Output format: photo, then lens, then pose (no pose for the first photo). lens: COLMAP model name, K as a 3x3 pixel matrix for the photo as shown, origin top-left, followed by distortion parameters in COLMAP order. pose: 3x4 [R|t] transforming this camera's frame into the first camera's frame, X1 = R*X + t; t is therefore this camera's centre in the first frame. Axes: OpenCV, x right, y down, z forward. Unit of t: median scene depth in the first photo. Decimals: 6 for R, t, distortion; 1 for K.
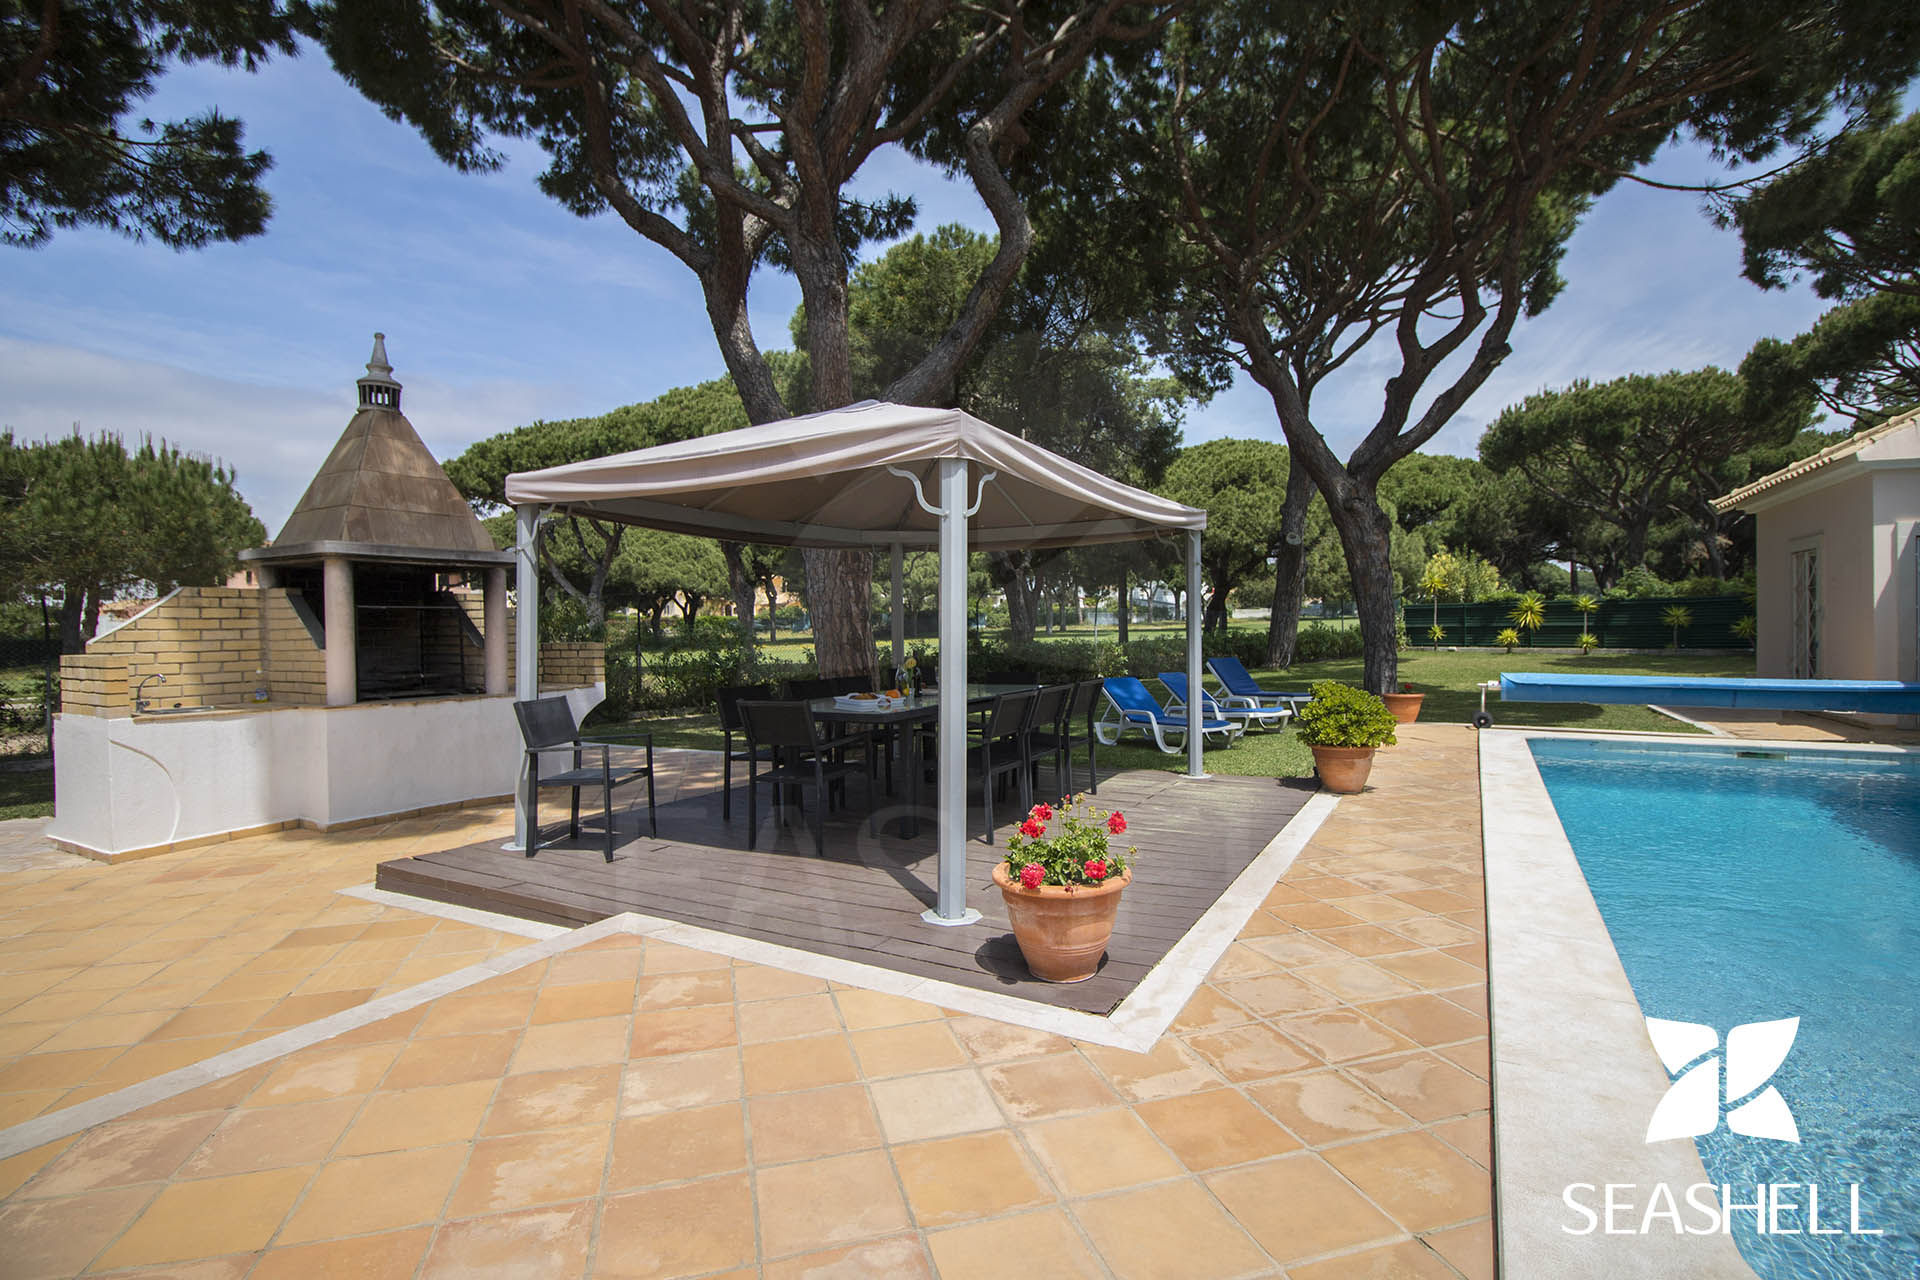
lens RADIAL K [[910.0, 0, 957.8], [0, 910.0, 643.9], [0, 0, 1]] dist [-0.011241, -0.007515]
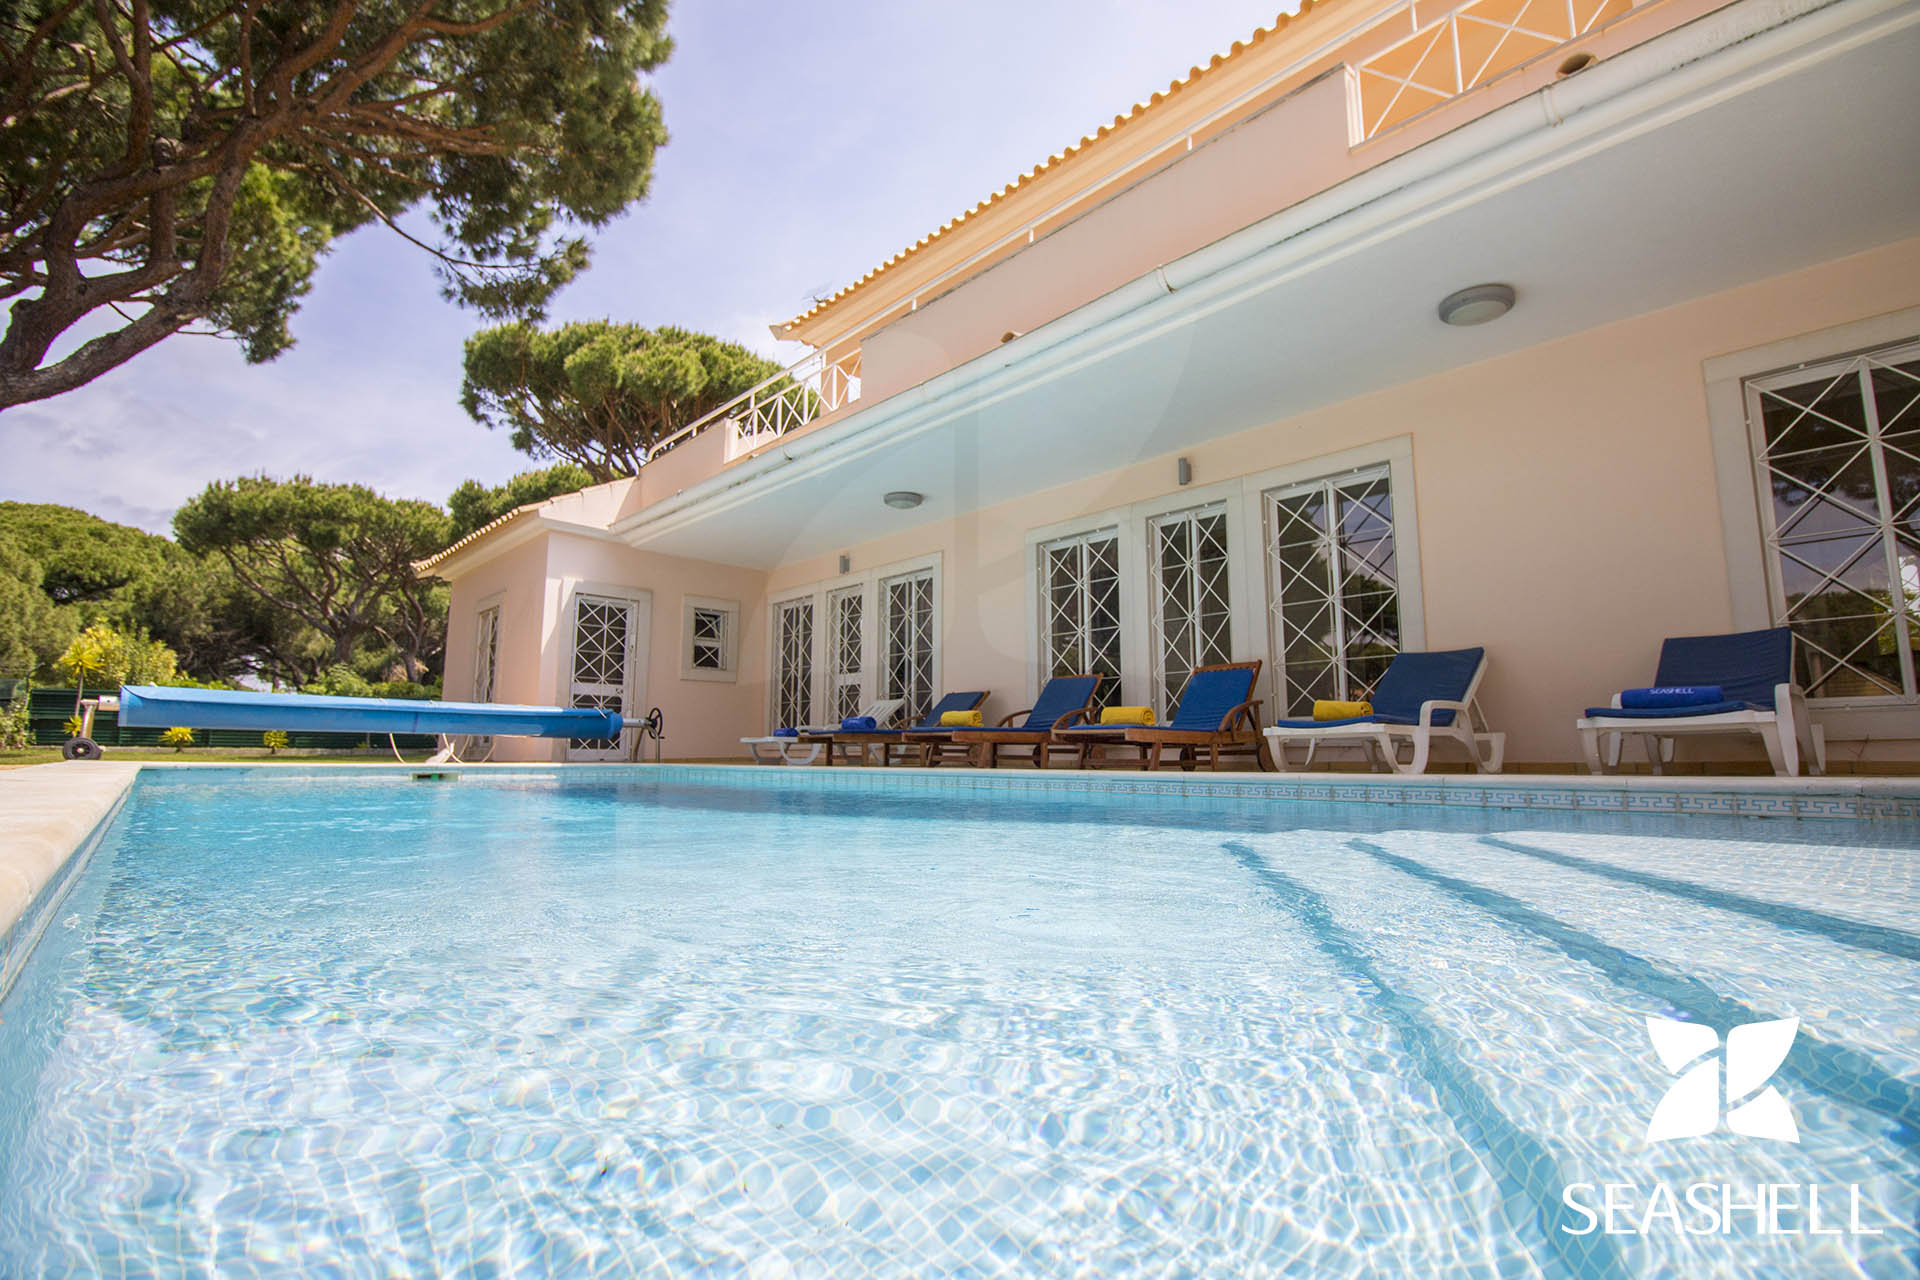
lens RADIAL K [[910.0, 0, 973.0], [0, 910.0, 634.5], [0, 0, 1]] dist [-0.011241, -0.007515]
pose [[0.312790, 0.144918, 0.938702, 0.081688], [0.010051, 0.987732, -0.155837, 0.060614], [-0.949769, 0.058179, 0.307496, 0.085783]]
